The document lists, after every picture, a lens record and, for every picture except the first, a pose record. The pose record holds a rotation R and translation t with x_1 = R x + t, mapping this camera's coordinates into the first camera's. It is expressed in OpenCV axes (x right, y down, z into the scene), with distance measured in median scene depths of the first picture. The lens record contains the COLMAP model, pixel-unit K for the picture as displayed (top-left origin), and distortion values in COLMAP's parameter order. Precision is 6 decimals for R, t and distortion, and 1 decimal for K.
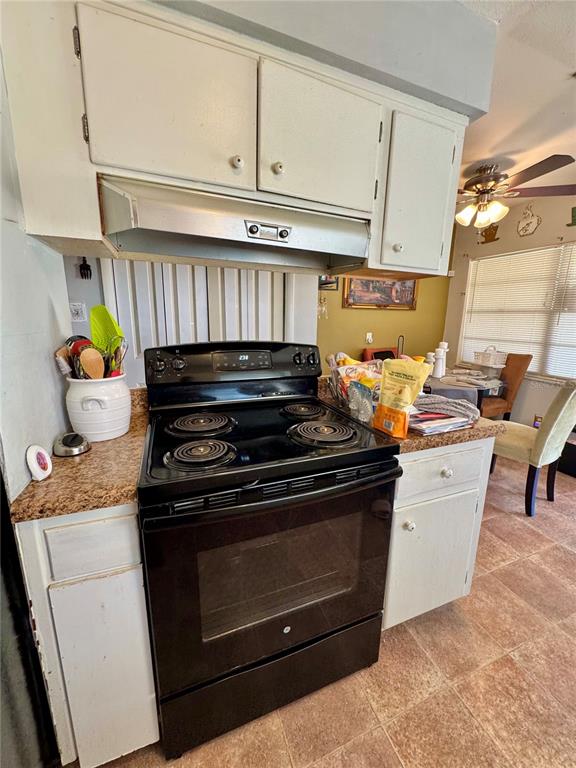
lens RADIAL K [[304.8, 0, 288.0], [0, 304.8, 384.0], [0, 0, 1]] dist [0.001354, 0.000080]
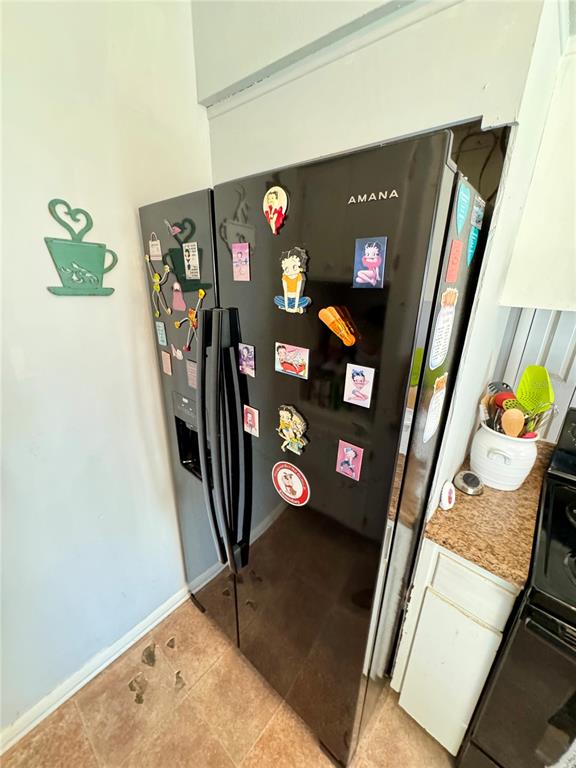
lens RADIAL K [[304.8, 0, 288.0], [0, 304.8, 384.0], [0, 0, 1]] dist [0.001354, 0.000080]
pose [[0.461868, 0.295260, -0.836361, -0.170773], [-0.203435, 0.953091, 0.224125, -0.283002], [0.863303, 0.066629, 0.500268, -0.199994]]
